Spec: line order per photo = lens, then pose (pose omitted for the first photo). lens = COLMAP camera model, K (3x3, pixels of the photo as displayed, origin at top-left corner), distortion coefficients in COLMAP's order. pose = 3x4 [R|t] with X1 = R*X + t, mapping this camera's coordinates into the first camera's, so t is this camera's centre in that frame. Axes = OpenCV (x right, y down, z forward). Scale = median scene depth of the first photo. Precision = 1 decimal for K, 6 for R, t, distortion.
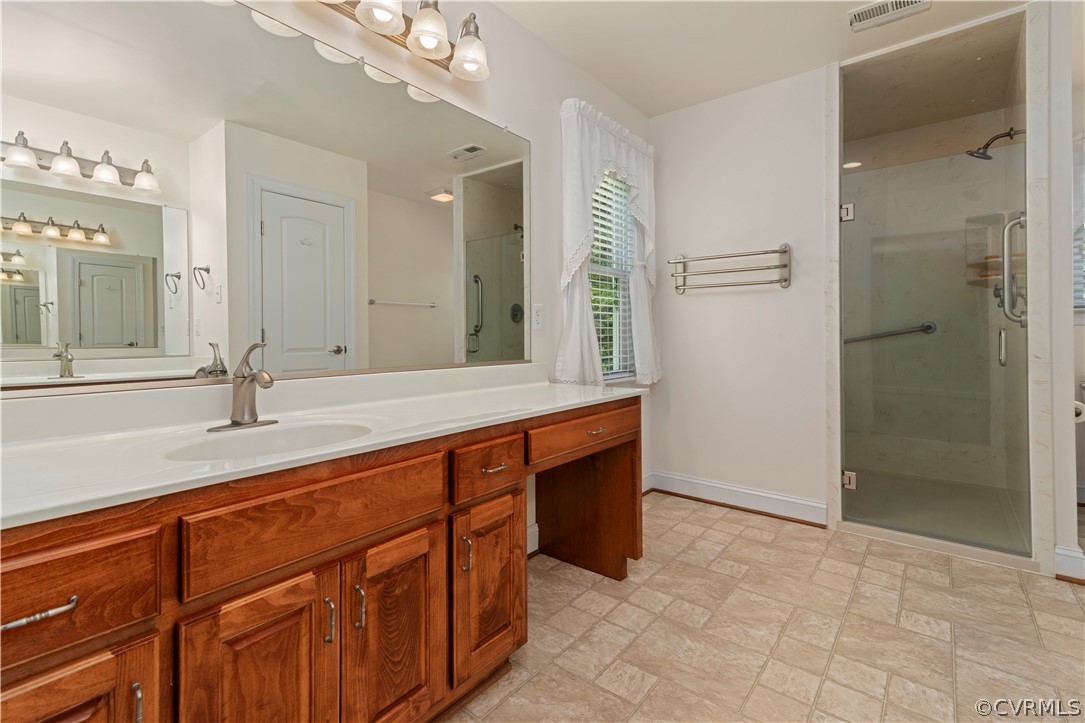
lens RADIAL K [[493.7, 0, 530.3], [0, 493.7, 329.6], [0, 0, 1]] dist [0.002611, 0.000350]
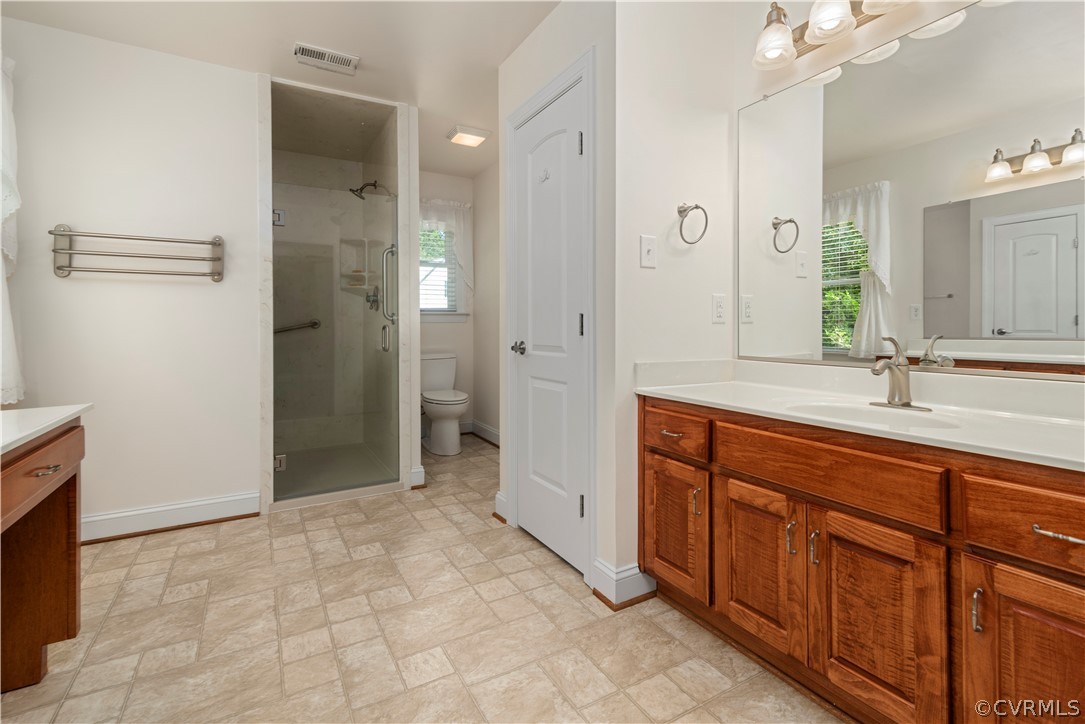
lens RADIAL K [[500.9, 0, 543.5], [0, 500.9, 324.4], [0, 0, 1]] dist [-0.000701, -0.000385]
pose [[0.351893, 0.003898, 0.936032, -0.221373], [-0.002995, 0.999991, -0.003038, -0.000640], [-0.936035, -0.001734, 0.351902, 0.076623]]
